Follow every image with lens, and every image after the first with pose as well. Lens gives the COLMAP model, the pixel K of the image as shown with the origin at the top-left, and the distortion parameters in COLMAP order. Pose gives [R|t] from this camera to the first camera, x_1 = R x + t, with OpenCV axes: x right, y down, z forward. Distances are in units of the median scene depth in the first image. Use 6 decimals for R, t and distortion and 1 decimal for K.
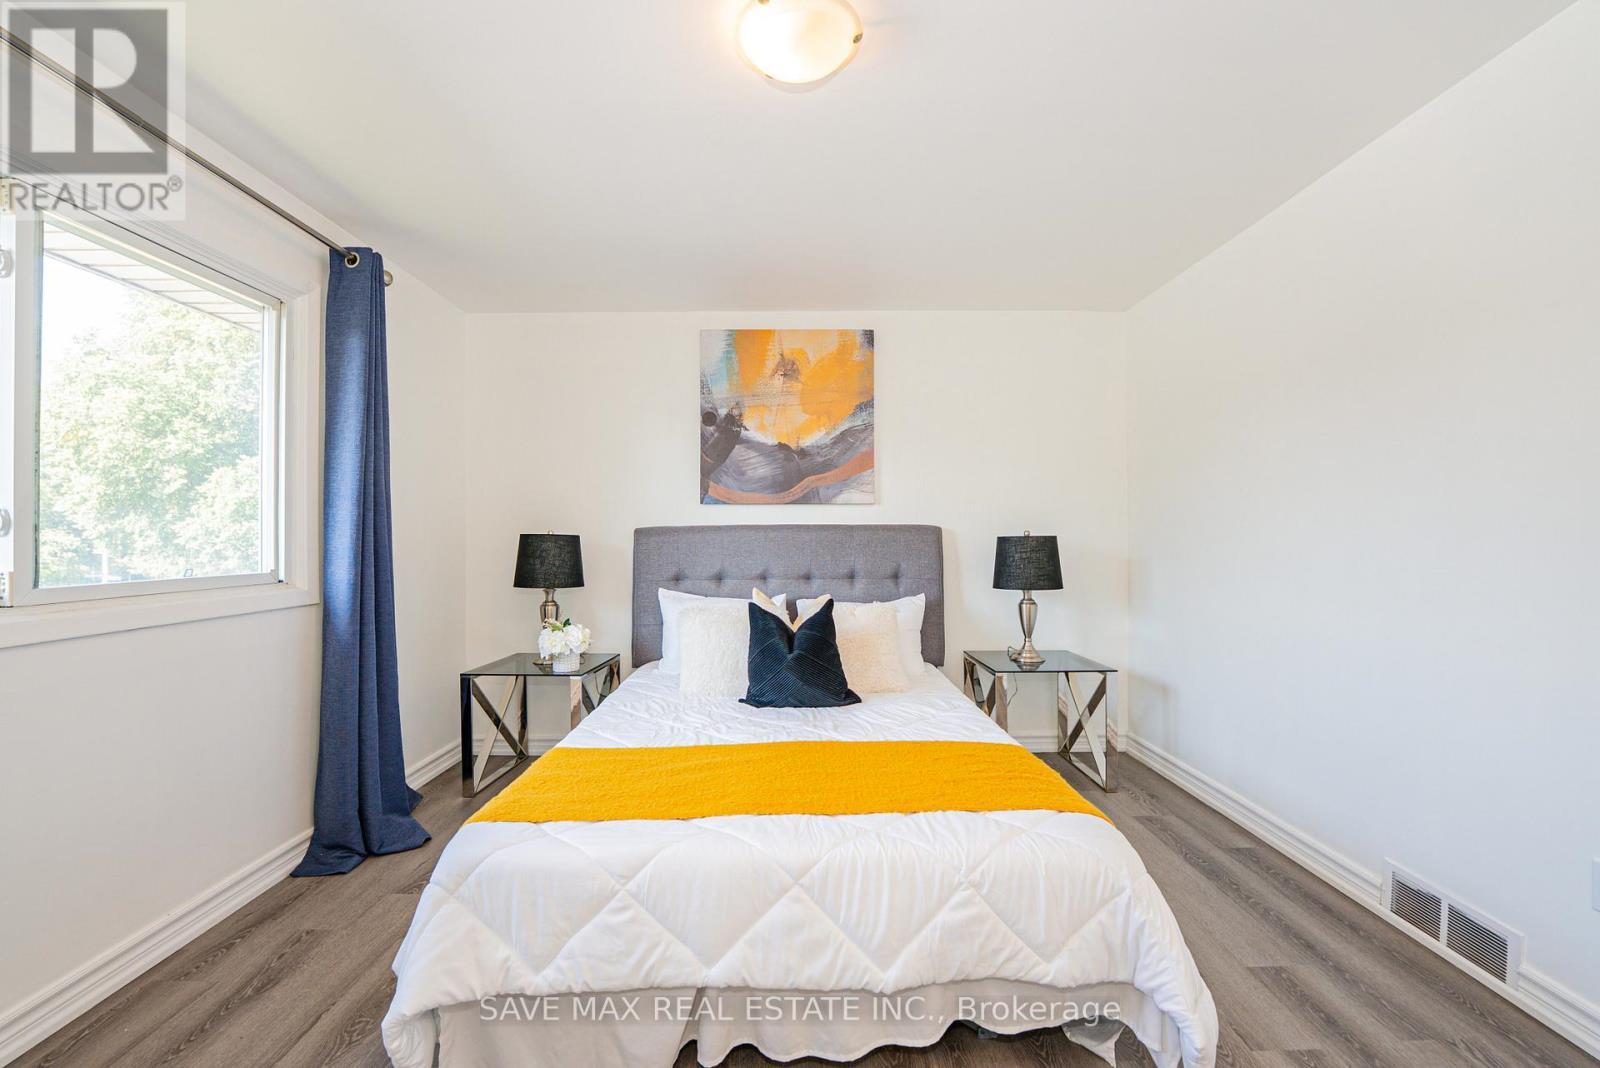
lens RADIAL K [[655.8, 0, 800.0], [0, 655.8, 534.0], [0, 0, 1]] dist [-0.028825, 0.004906]
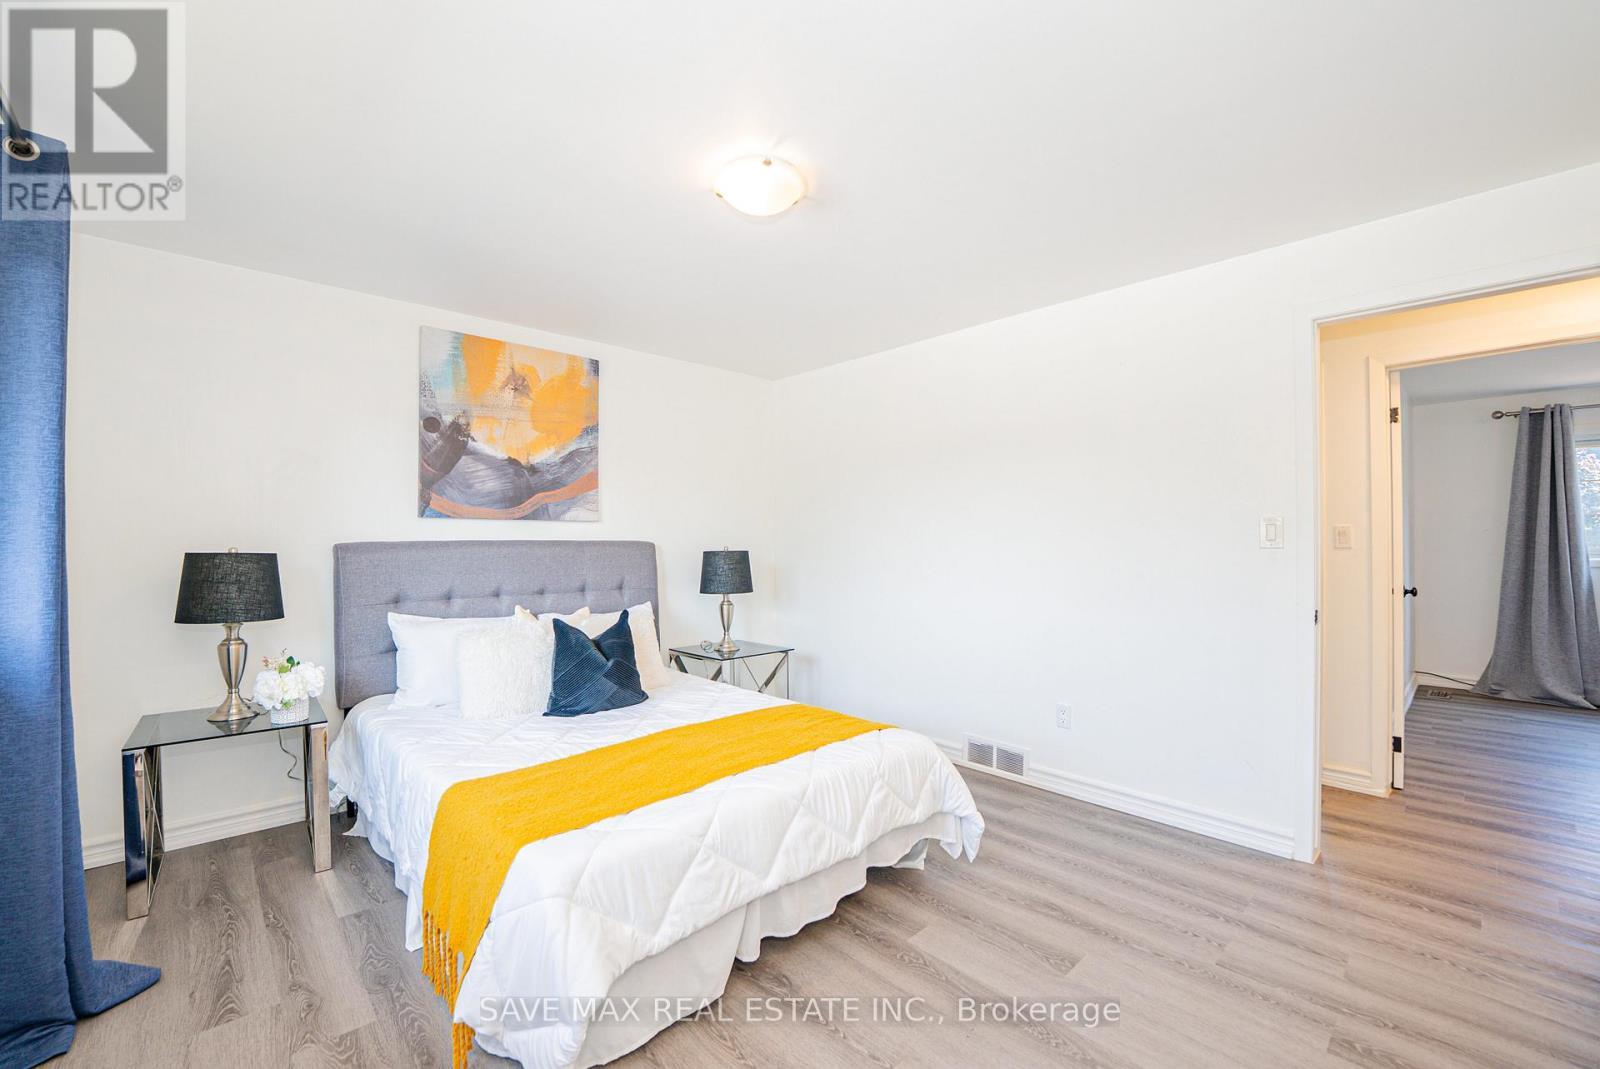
lens RADIAL K [[669.0, 0, 789.6], [0, 669.0, 536.3], [0, 0, 1]] dist [-0.021163, 0.000555]
pose [[0.734434, 0.007540, 0.678638, -0.408270], [-0.004558, 0.999971, -0.006178, -0.016428], [-0.678664, 0.001444, 0.734447, -0.023032]]
